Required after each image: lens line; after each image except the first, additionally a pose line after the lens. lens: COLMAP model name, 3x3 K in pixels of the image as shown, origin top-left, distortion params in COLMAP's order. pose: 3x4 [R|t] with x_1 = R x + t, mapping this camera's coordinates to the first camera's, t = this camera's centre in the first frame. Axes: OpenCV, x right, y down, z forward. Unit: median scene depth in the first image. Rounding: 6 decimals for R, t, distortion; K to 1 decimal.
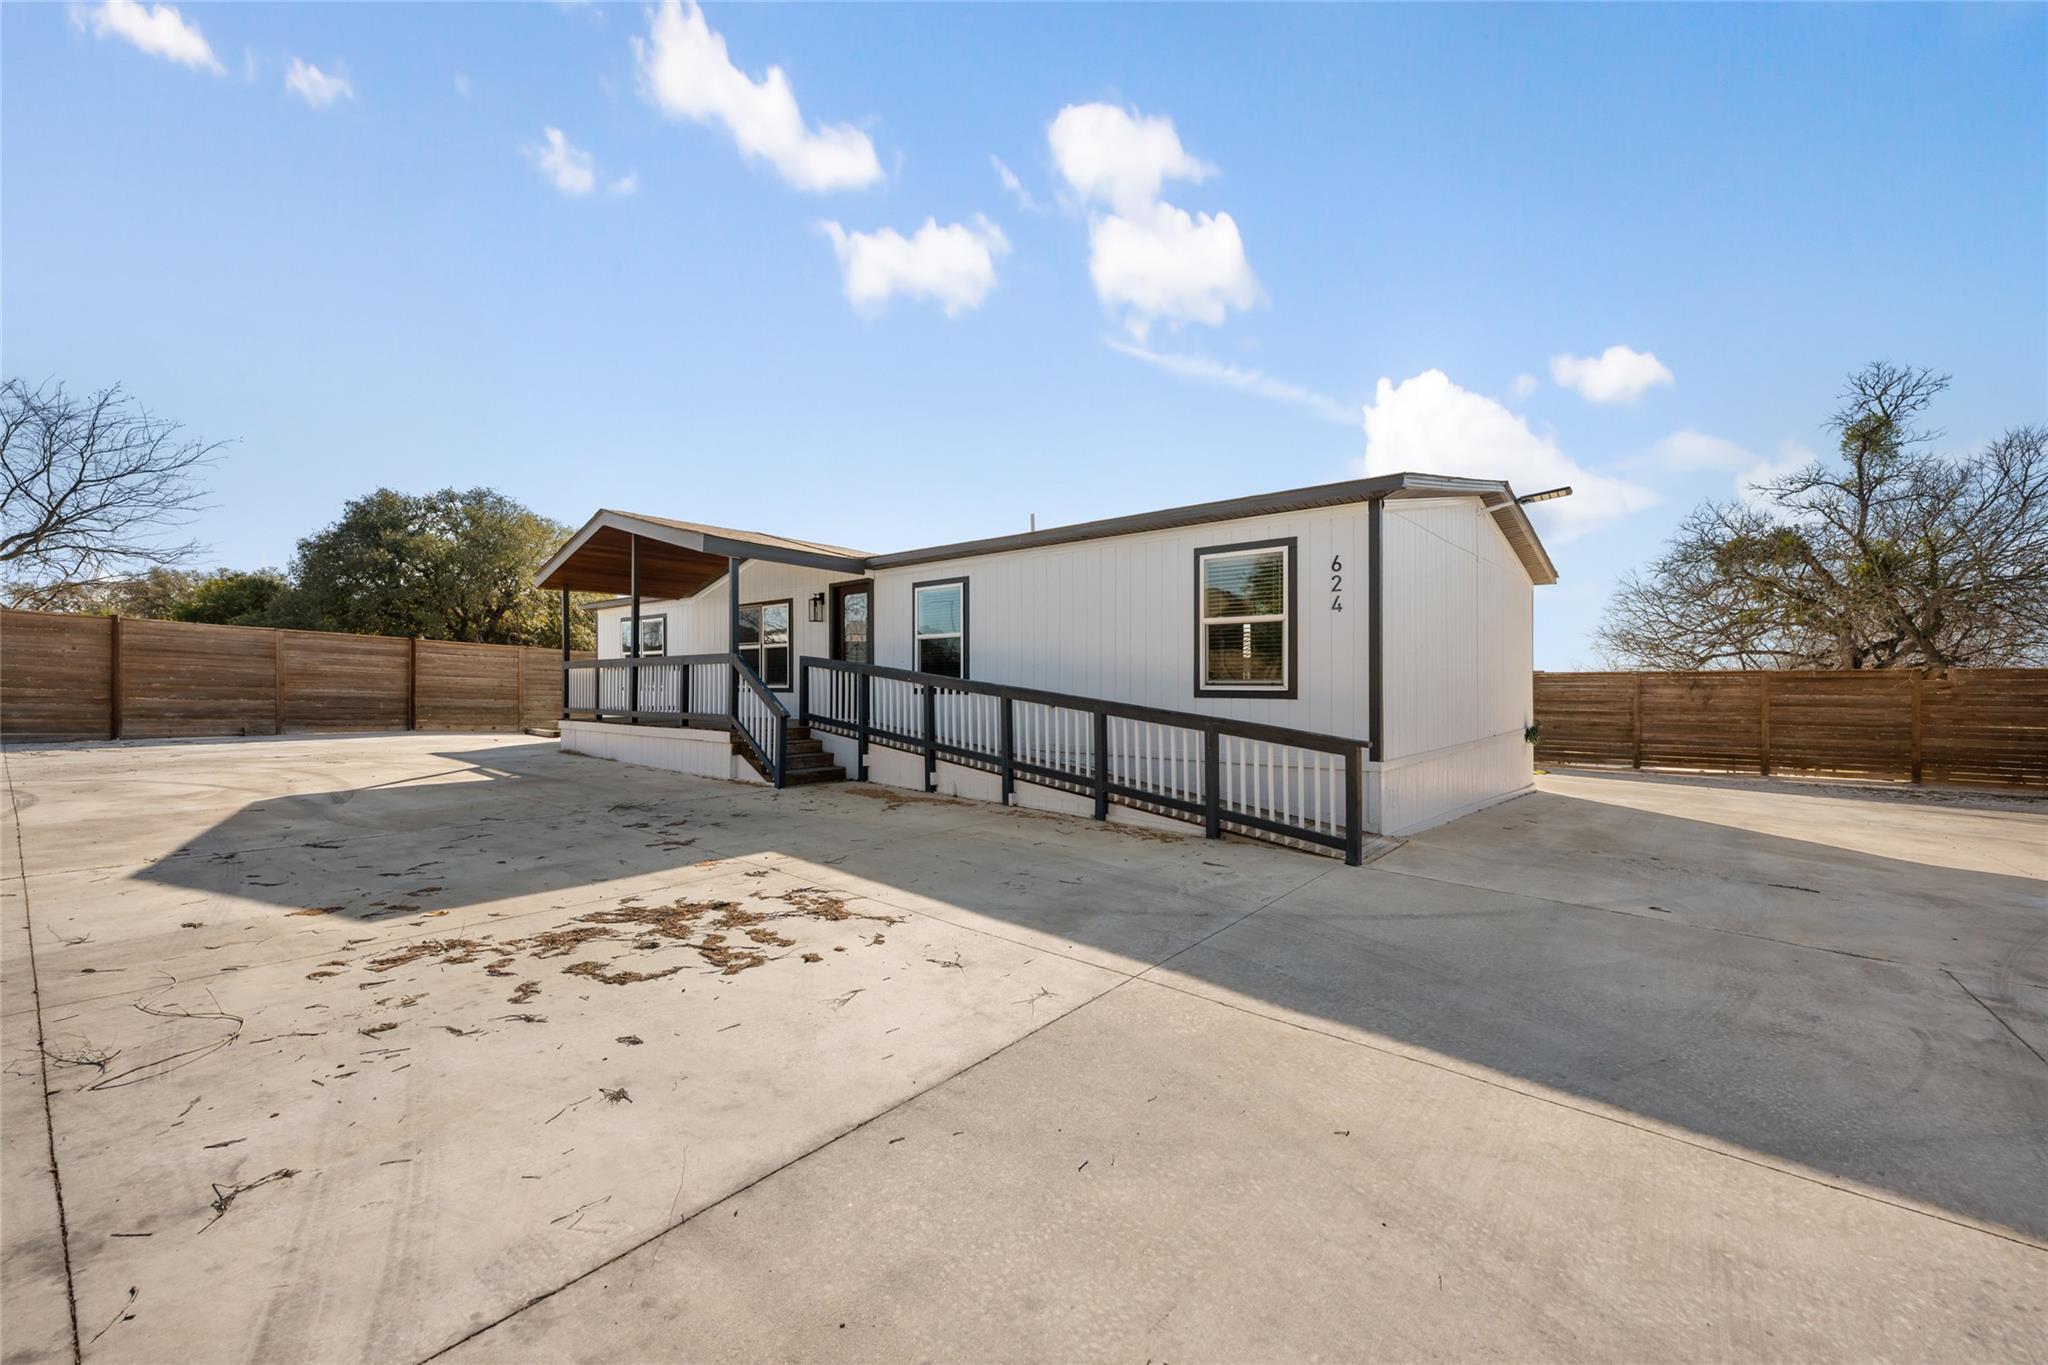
lens RADIAL K [[728.4, 0, 1027.6], [0, 728.4, 692.0], [0, 0, 1]] dist [-0.000551, -0.000048]
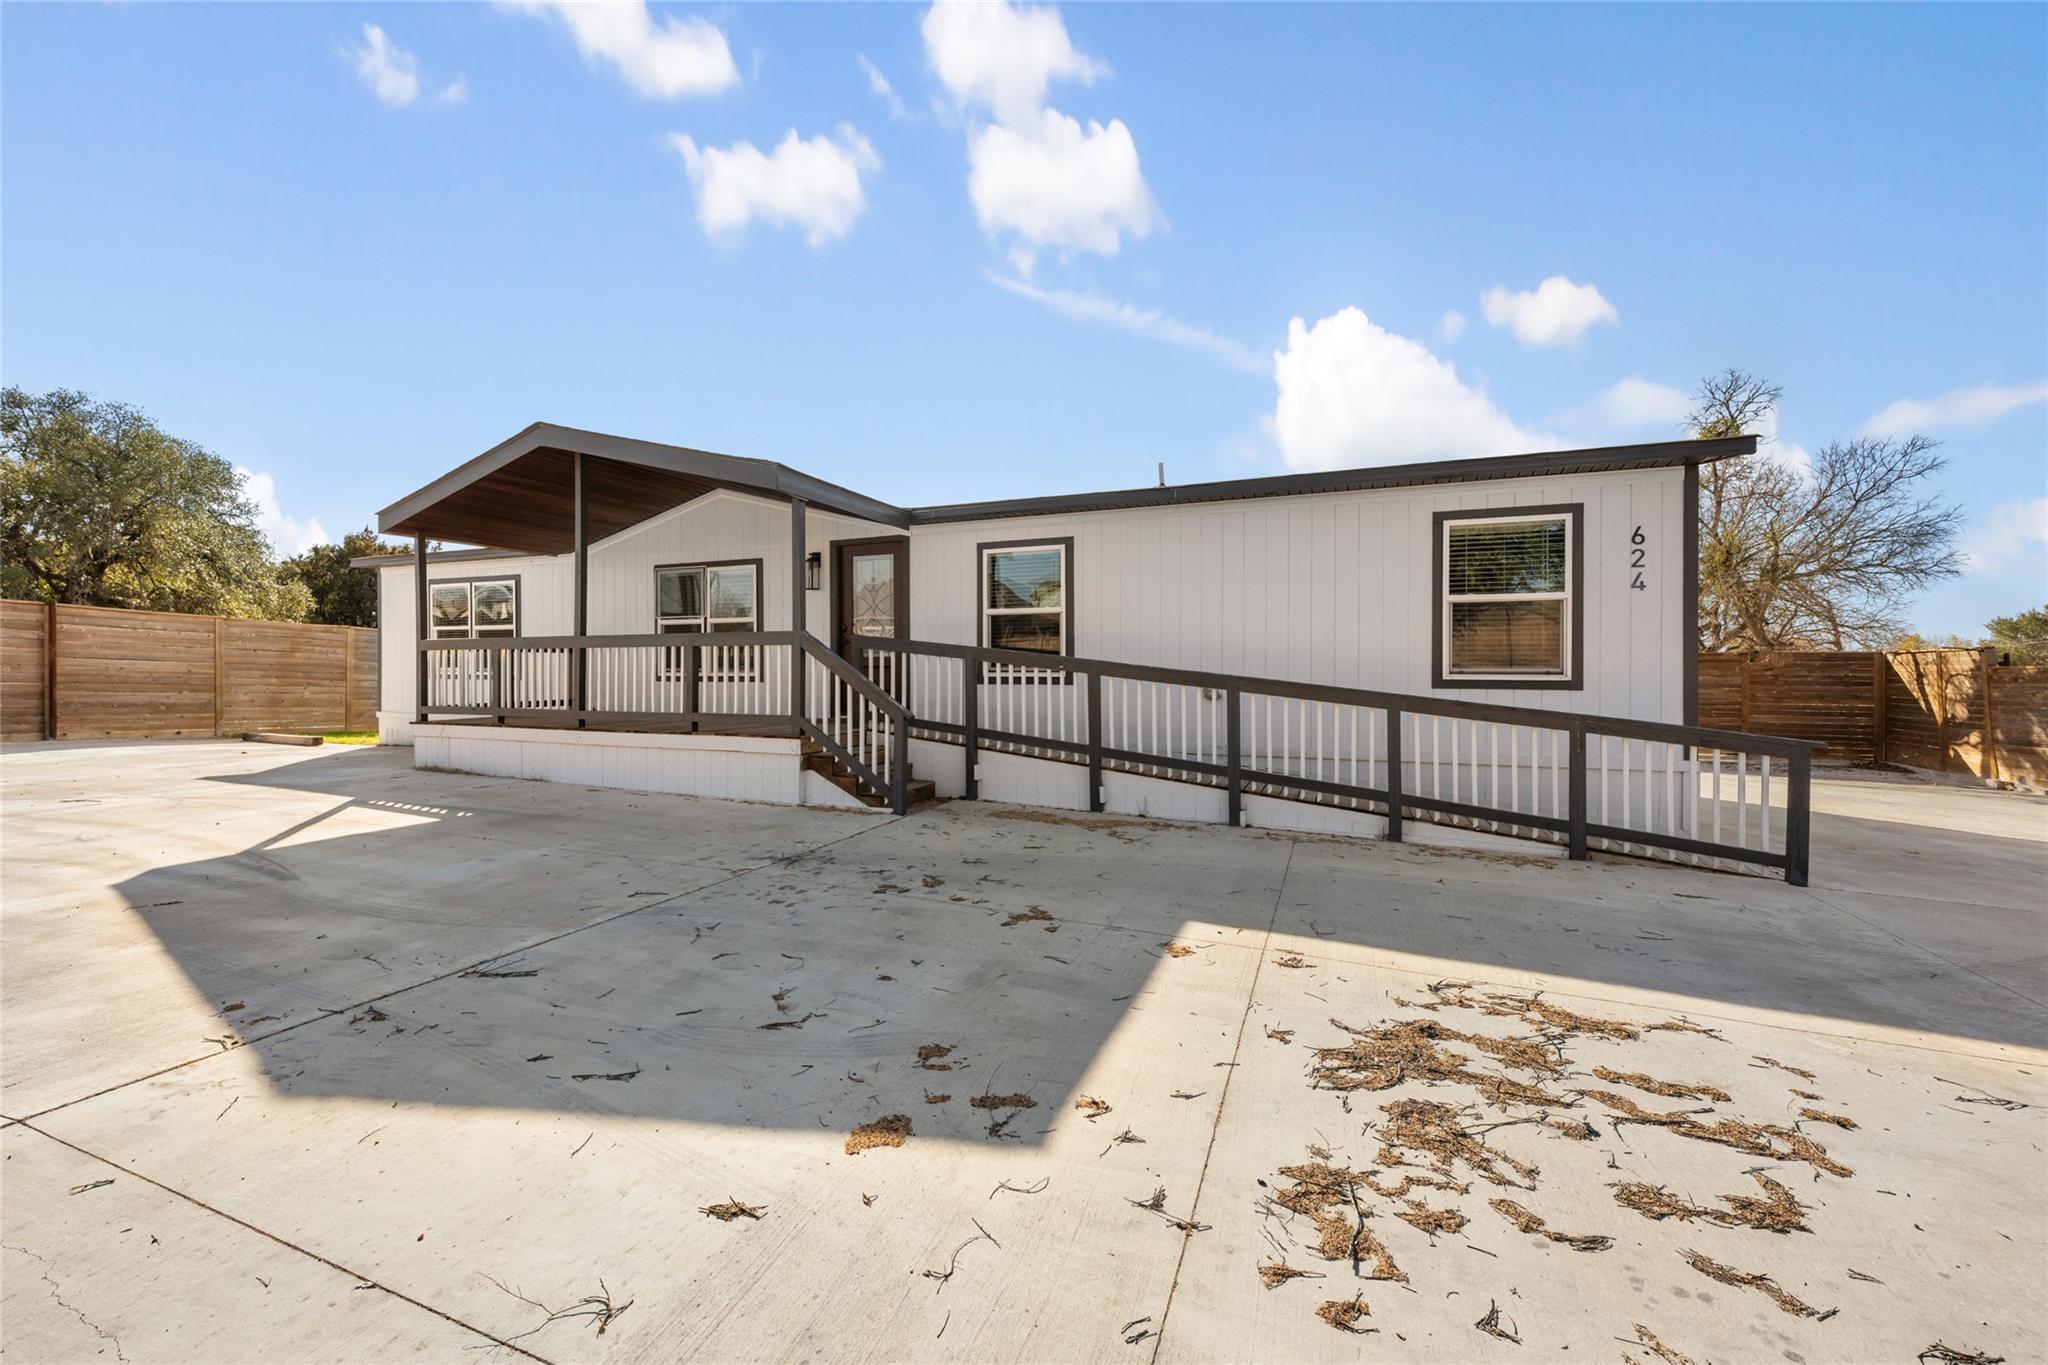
lens RADIAL K [[813.7, 0, 1027.1], [0, 813.7, 697.2], [0, 0, 1]] dist [-0.001454, -0.000378]
pose [[0.973014, -0.010795, 0.230493, -0.454396], [0.004461, 0.999598, 0.027984, -0.011371], [-0.230702, -0.026200, 0.972672, 0.190114]]
